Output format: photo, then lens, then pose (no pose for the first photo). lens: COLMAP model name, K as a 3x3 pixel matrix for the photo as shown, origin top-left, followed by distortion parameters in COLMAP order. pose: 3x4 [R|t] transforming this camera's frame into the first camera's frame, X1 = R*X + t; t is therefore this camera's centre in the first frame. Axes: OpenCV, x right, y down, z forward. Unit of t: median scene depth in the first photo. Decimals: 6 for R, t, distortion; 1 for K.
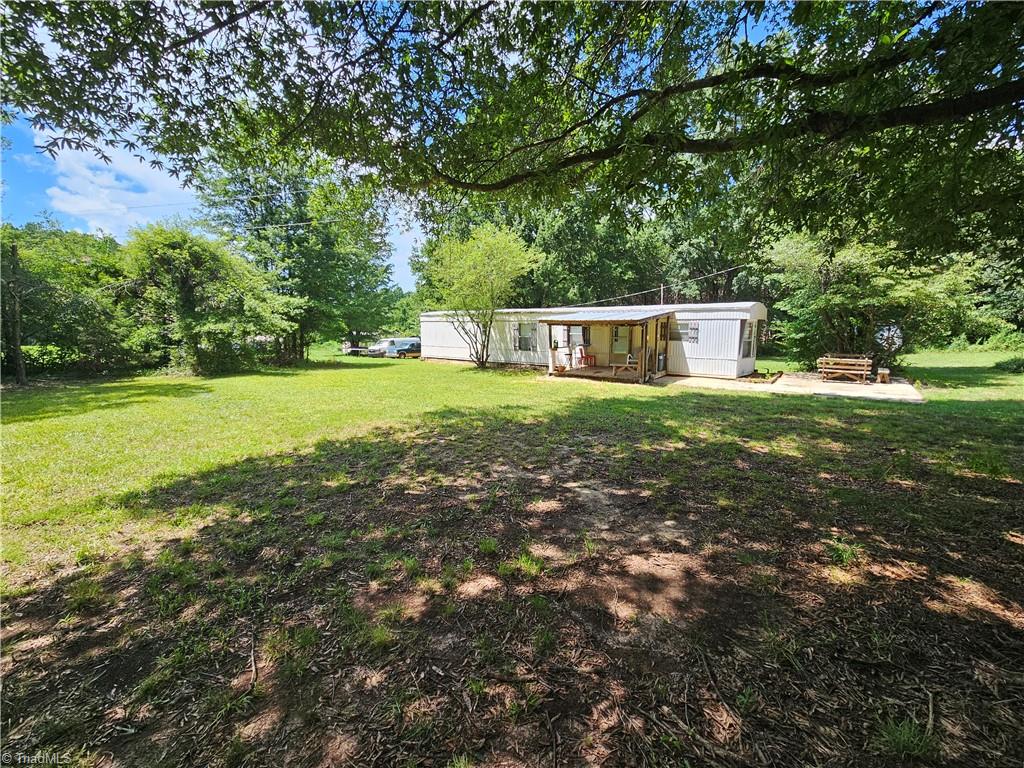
lens RADIAL K [[419.7, 0, 515.8], [0, 419.7, 382.8], [0, 0, 1]] dist [-0.002135, 0.000018]
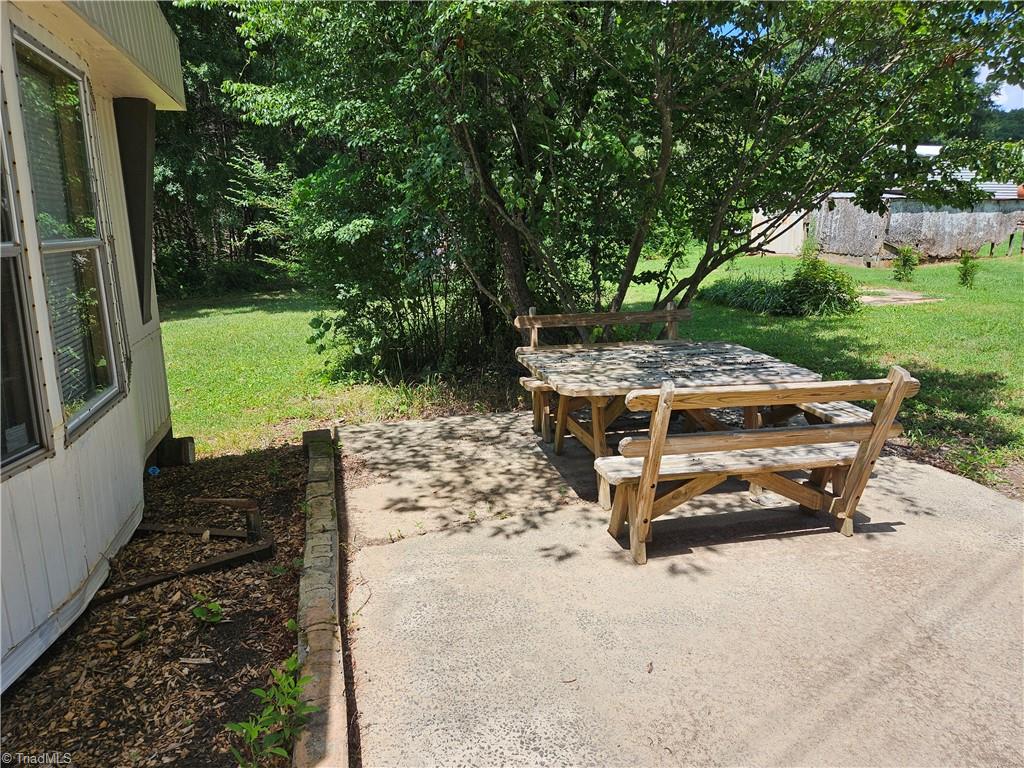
lens RADIAL K [[691.5, 0, 510.7], [0, 691.5, 382.8], [0, 0, 1]] dist [0.046201, -0.002548]
pose [[0.616064, -0.174198, 0.768193, 0.402875], [0.113634, 0.984693, 0.132162, -0.066383], [-0.779456, 0.005873, 0.626429, 0.659541]]
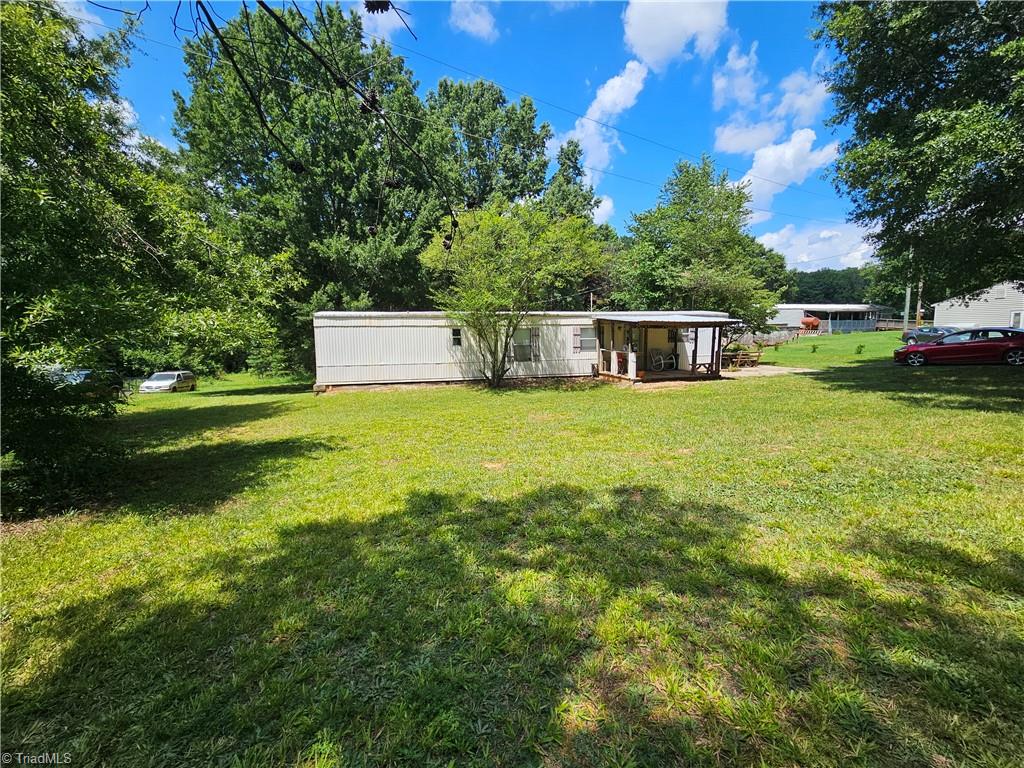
lens RADIAL K [[419.7, 0, 512.4], [0, 419.7, 385.6], [0, 0, 1]] dist [-0.002135, 0.000018]
pose [[0.634169, -0.100004, 0.766700, -0.637040], [0.122720, 0.992049, 0.027891, -0.055992], [-0.763393, 0.076402, 0.641400, 0.502467]]
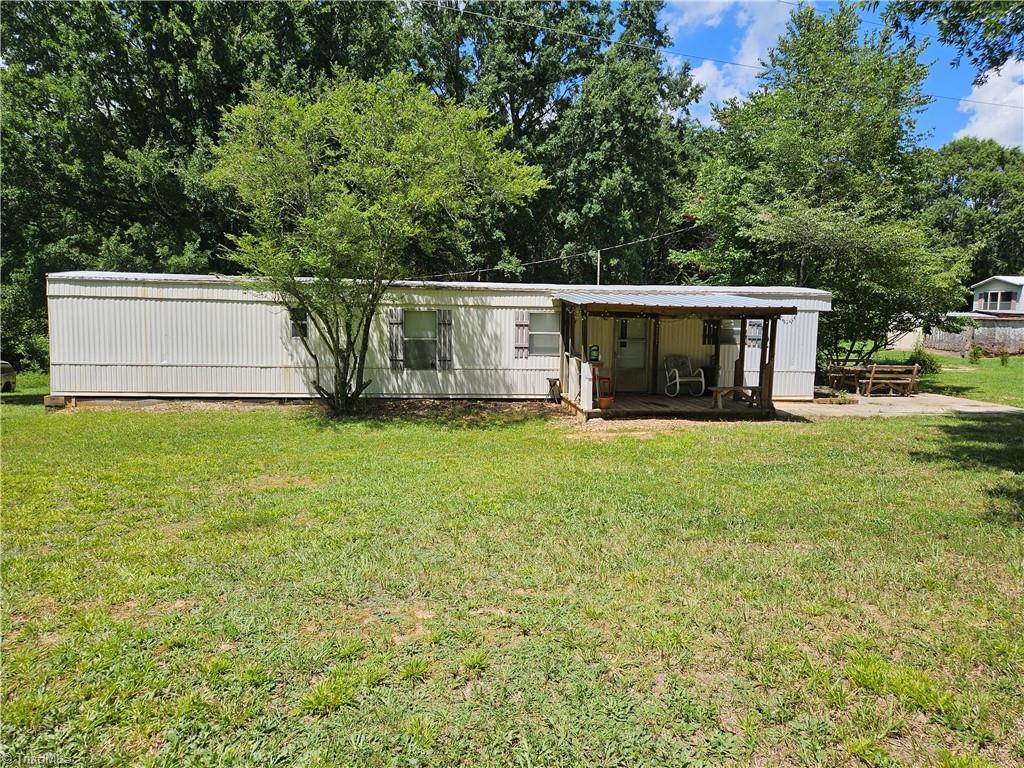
lens RADIAL K [[691.5, 0, 512.1], [0, 691.5, 387.7], [0, 0, 1]] dist [0.046201, -0.002548]
pose [[0.732280, -0.054918, 0.678786, -0.430560], [0.079176, 0.996849, -0.004764, -0.045401], [-0.676386, 0.057232, 0.734321, 0.380550]]
